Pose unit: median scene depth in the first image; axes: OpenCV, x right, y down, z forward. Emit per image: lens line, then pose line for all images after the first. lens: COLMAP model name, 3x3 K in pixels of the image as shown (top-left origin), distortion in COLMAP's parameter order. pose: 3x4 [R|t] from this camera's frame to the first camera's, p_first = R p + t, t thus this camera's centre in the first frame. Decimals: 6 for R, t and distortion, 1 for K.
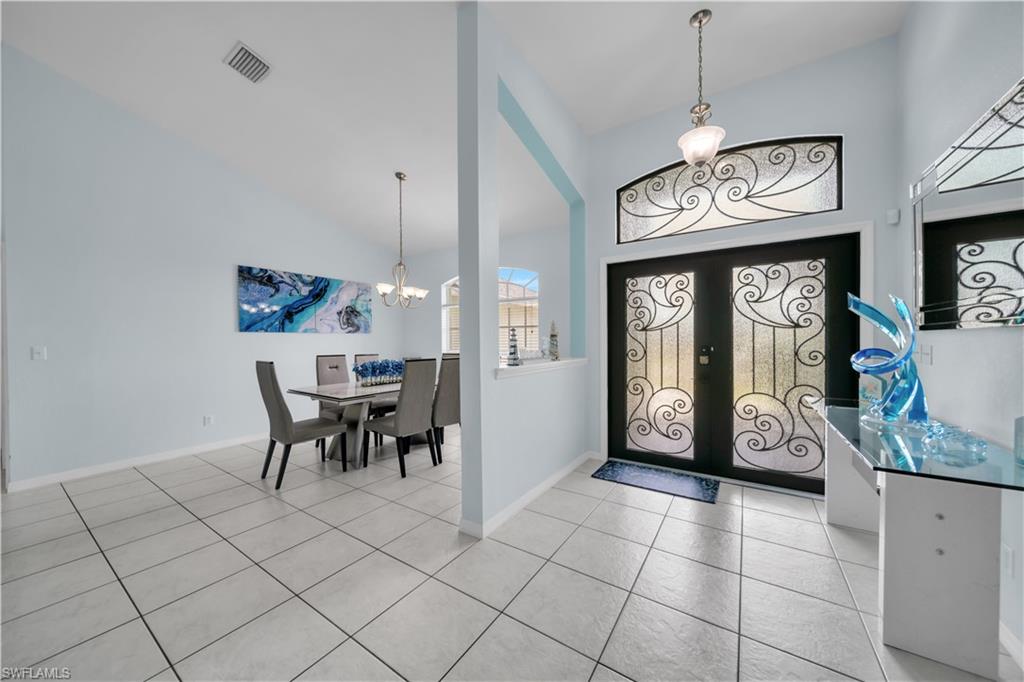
lens RADIAL K [[354.0, 0, 513.9], [0, 354.0, 344.4], [0, 0, 1]] dist [-0.000664, -0.000315]
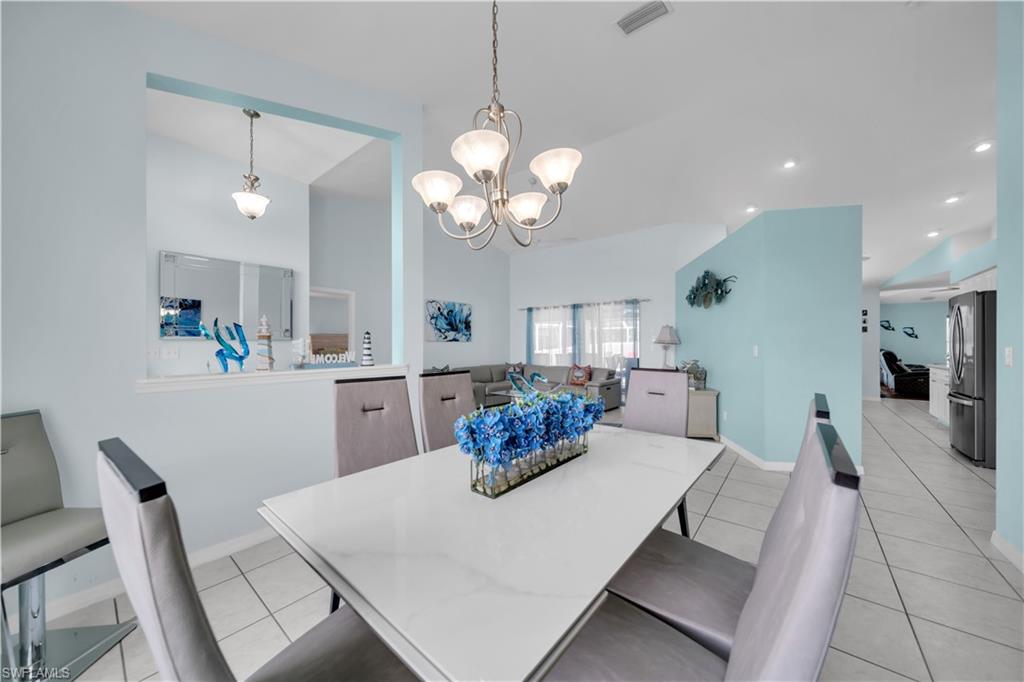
lens RADIAL K [[354.0, 0, 513.9], [0, 354.0, 344.4], [0, 0, 1]] dist [-0.000664, -0.000315]
pose [[-0.995201, 0.008845, 0.097456, -0.435430], [0.010571, 0.999796, 0.017209, -0.015558], [-0.097284, 0.018157, -0.995091, 1.625460]]
